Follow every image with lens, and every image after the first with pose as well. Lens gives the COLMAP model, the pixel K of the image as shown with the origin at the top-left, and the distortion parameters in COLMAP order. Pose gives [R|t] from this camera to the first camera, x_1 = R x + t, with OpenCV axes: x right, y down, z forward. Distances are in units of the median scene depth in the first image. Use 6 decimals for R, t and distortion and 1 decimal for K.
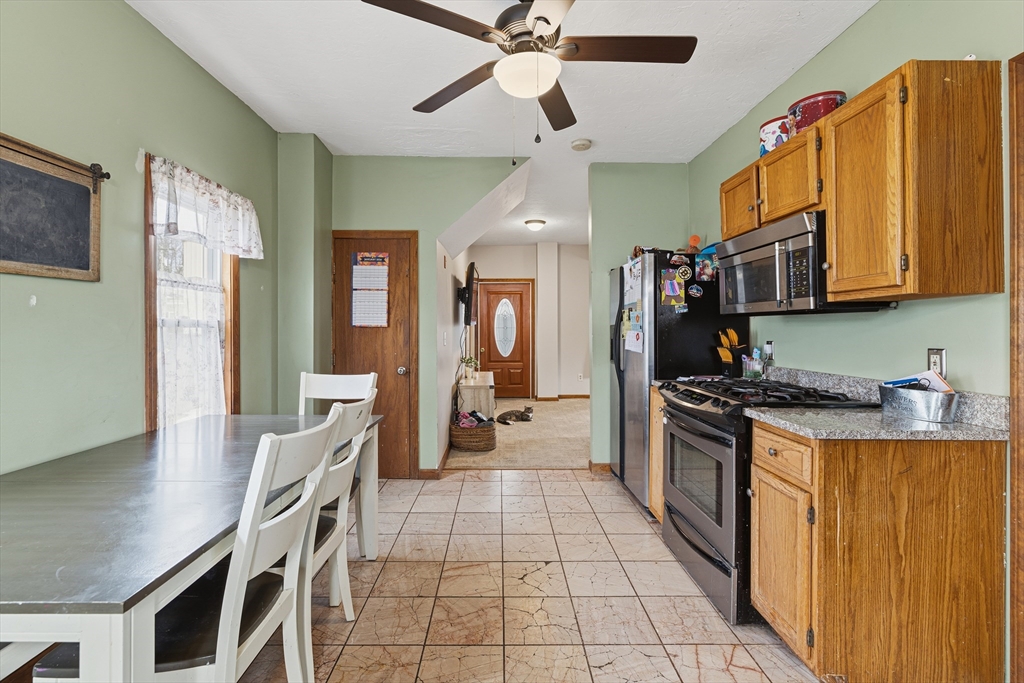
lens RADIAL K [[444.9, 0, 509.3], [0, 444.9, 320.0], [0, 0, 1]] dist [-0.001010, -0.000120]
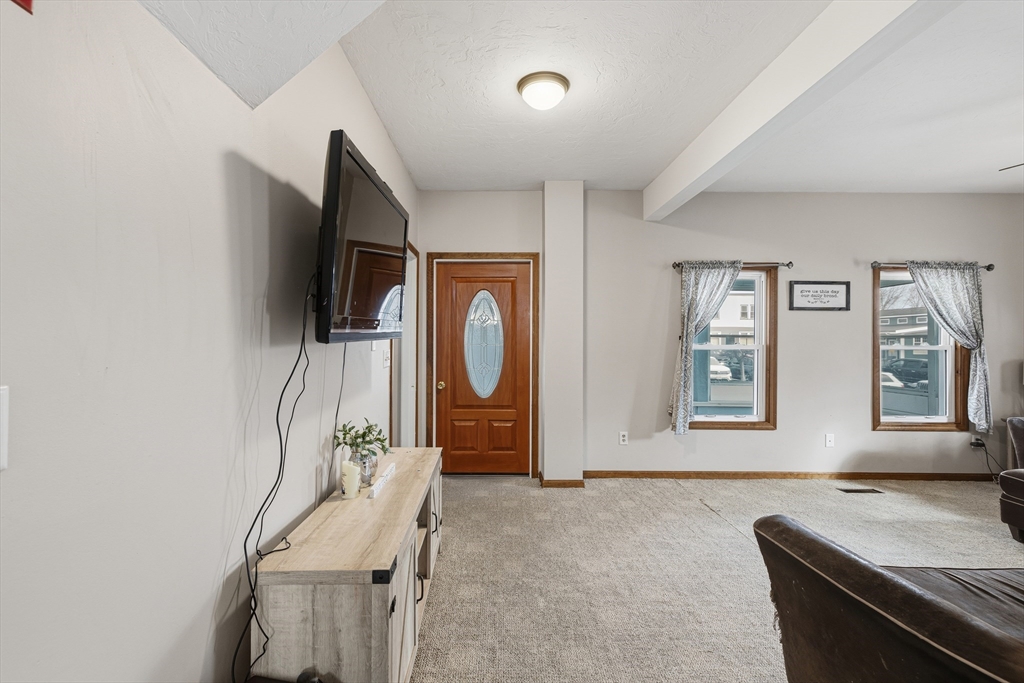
lens RADIAL K [[453.4, 0, 496.0], [0, 453.4, 338.5], [0, 0, 1]] dist [0.000038, 0.000096]
pose [[0.999616, 0.004010, -0.027426, 0.021196], [-0.003662, 0.999912, 0.012722, 0.002779], [0.027474, -0.012617, 0.999543, 0.458553]]
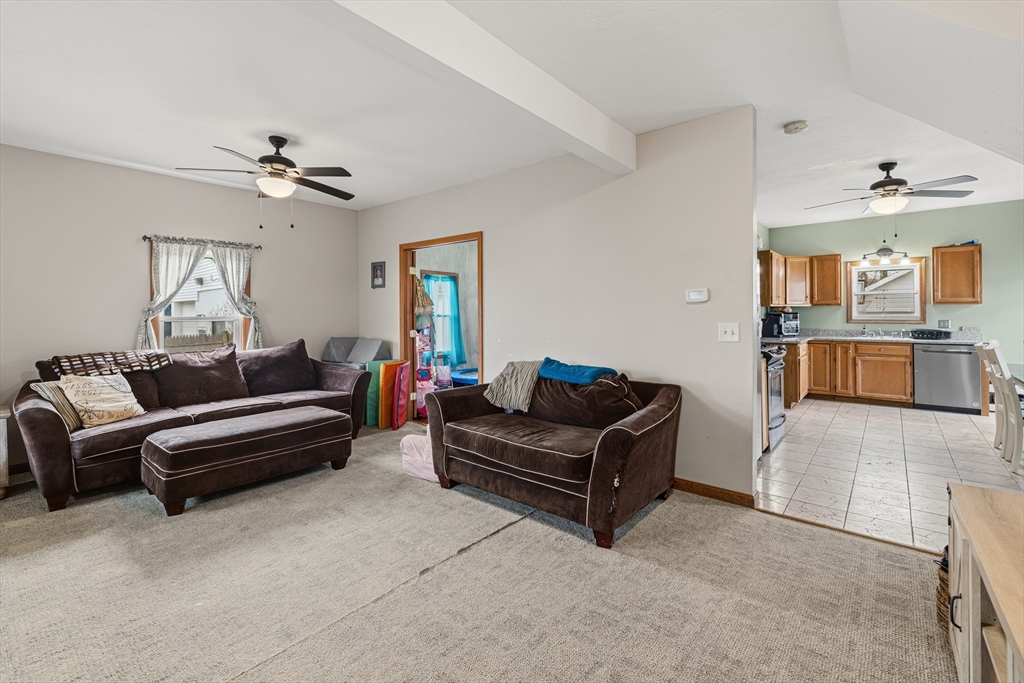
lens RADIAL K [[447.7, 0, 507.6], [0, 447.7, 310.6], [0, 0, 1]] dist [-0.000085, 0.000248]
pose [[-0.747915, 0.007121, 0.663757, -0.007248], [-0.007827, 0.999778, -0.019545, 0.010664], [-0.663749, -0.019813, -0.747693, 0.950951]]
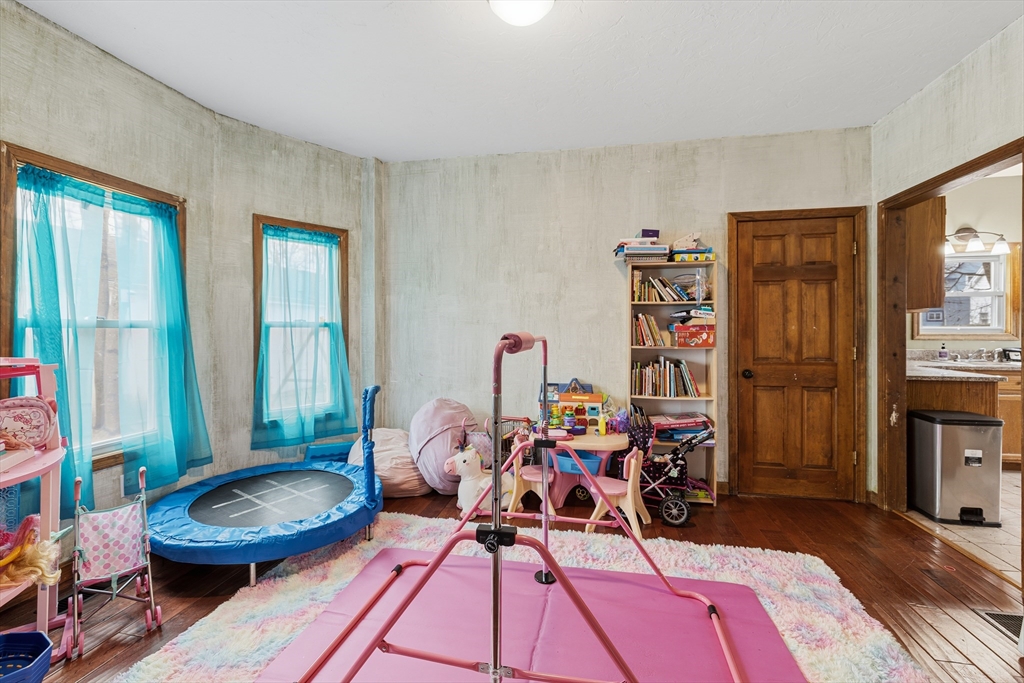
lens RADIAL K [[441.9, 0, 510.4], [0, 441.9, 329.6], [0, 0, 1]] dist [-0.000854, -0.000025]
pose [[-0.976498, 0.000028, 0.215528, 0.474103], [-0.003583, 0.999860, -0.016365, 0.011183], [-0.215499, -0.016752, -0.976360, 0.504756]]
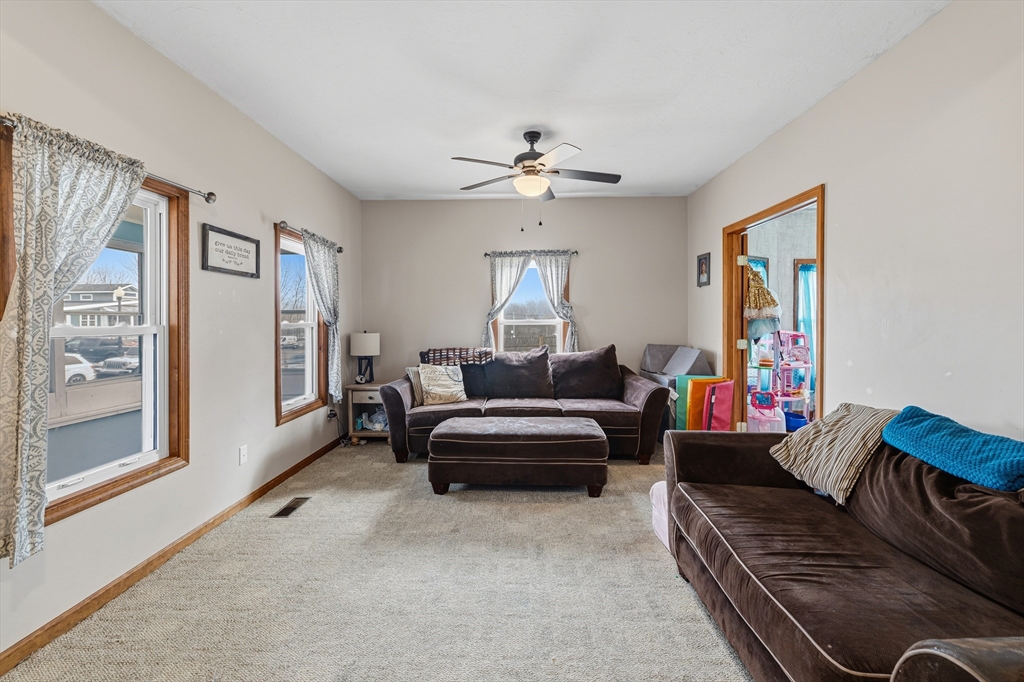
lens RADIAL K [[441.6, 0, 508.0], [0, 441.6, 325.2], [0, 0, 1]] dist [-0.000126, 0.000329]
pose [[0.055509, -0.014038, 0.998360, 0.036392], [-0.015025, 0.999776, 0.014894, 0.008198], [-0.998345, -0.015827, 0.055285, 0.764891]]
